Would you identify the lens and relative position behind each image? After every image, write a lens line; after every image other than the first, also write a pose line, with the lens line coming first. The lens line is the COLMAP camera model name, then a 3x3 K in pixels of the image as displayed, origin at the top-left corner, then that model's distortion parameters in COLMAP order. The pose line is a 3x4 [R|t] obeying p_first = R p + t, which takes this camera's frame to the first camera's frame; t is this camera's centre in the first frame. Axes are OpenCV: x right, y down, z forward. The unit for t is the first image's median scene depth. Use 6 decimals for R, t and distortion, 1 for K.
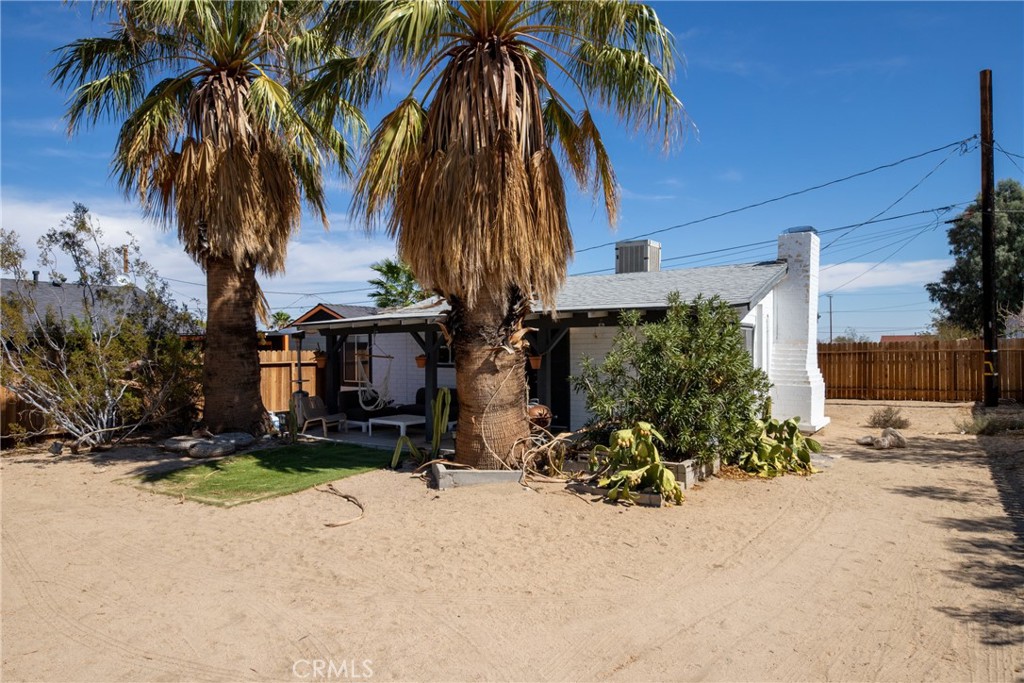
lens RADIAL K [[679.3, 0, 509.5], [0, 679.3, 349.4], [0, 0, 1]] dist [0.005994, 0.000916]
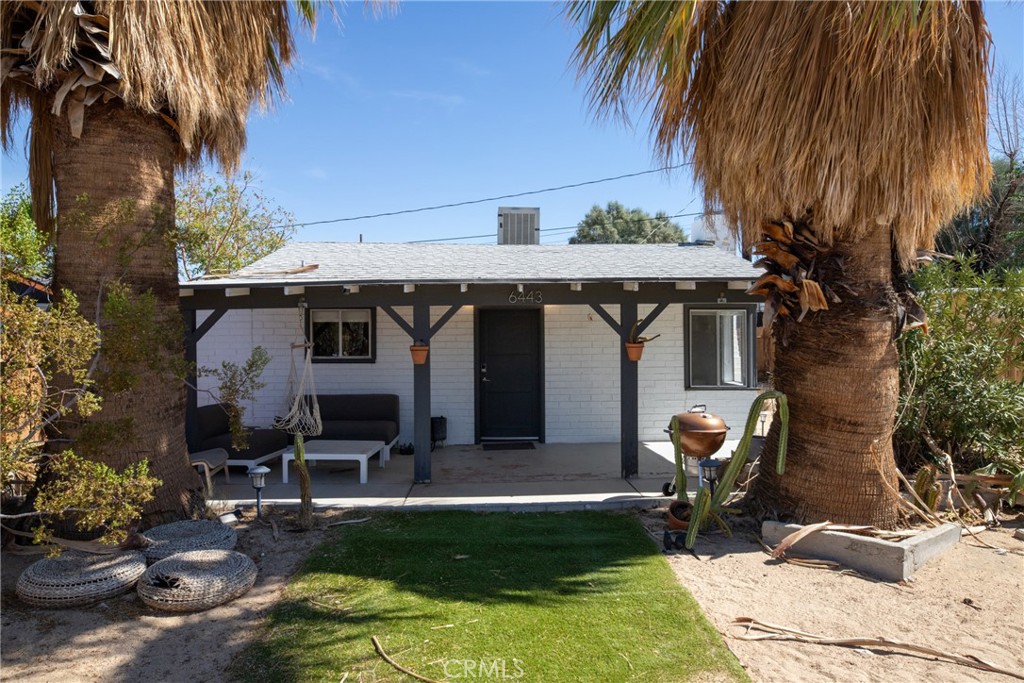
lens RADIAL K [[653.7, 0, 511.1], [0, 653.7, 341.6], [0, 0, 1]] dist [-0.027432, 0.000450]
pose [[0.809157, -0.004508, 0.587575, -0.358908], [0.003724, 0.999990, 0.002544, 0.005552], [-0.587581, 0.000130, 0.809166, 0.411535]]
